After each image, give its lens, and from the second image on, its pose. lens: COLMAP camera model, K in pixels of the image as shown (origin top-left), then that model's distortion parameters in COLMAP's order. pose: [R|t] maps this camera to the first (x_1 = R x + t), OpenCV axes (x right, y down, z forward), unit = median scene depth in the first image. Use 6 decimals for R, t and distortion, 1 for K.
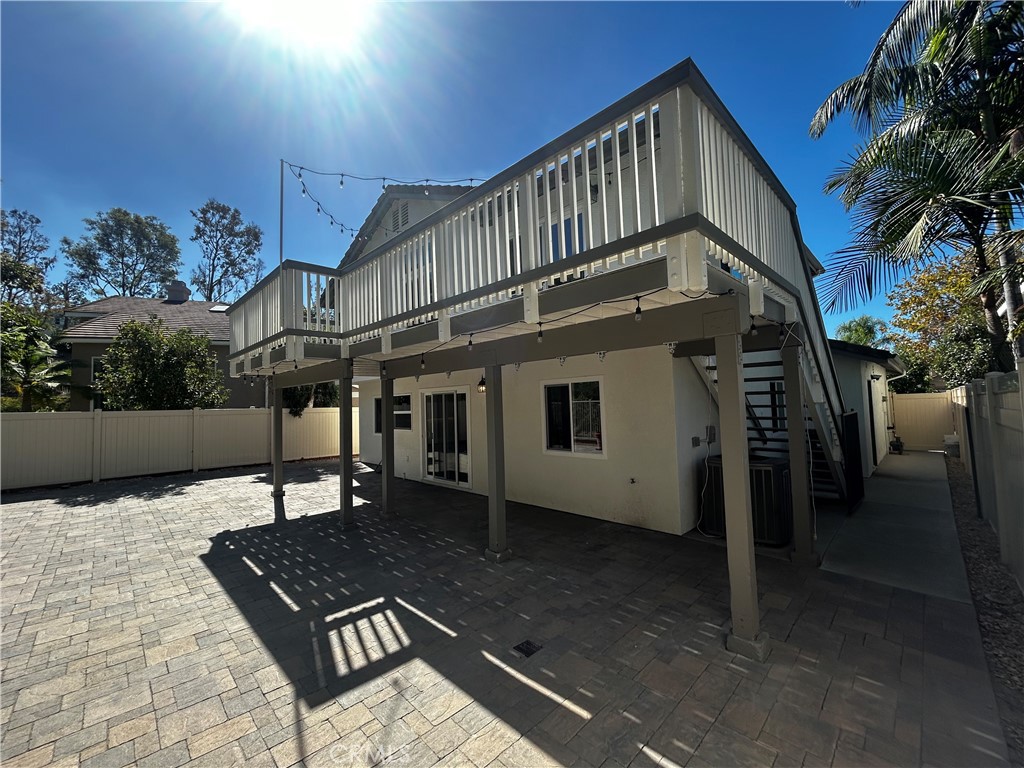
lens RADIAL K [[411.3, 0, 512.0], [0, 411.3, 381.5], [0, 0, 1]] dist [0.001652, 0.000041]
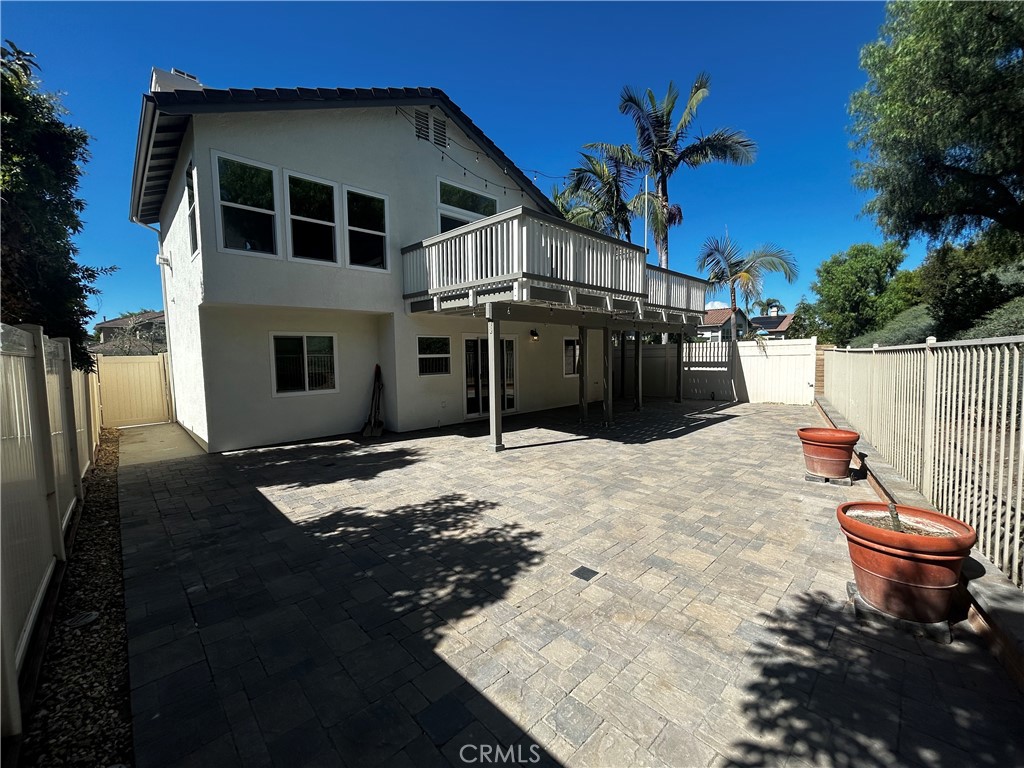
lens RADIAL K [[411.3, 0, 512.0], [0, 411.3, 381.5], [0, 0, 1]] dist [0.001652, 0.000041]
pose [[0.011929, -0.033811, 0.999357, -1.438257], [-0.030580, 0.998948, 0.034163, 0.117138], [-0.999461, -0.030968, 0.010882, 1.006893]]
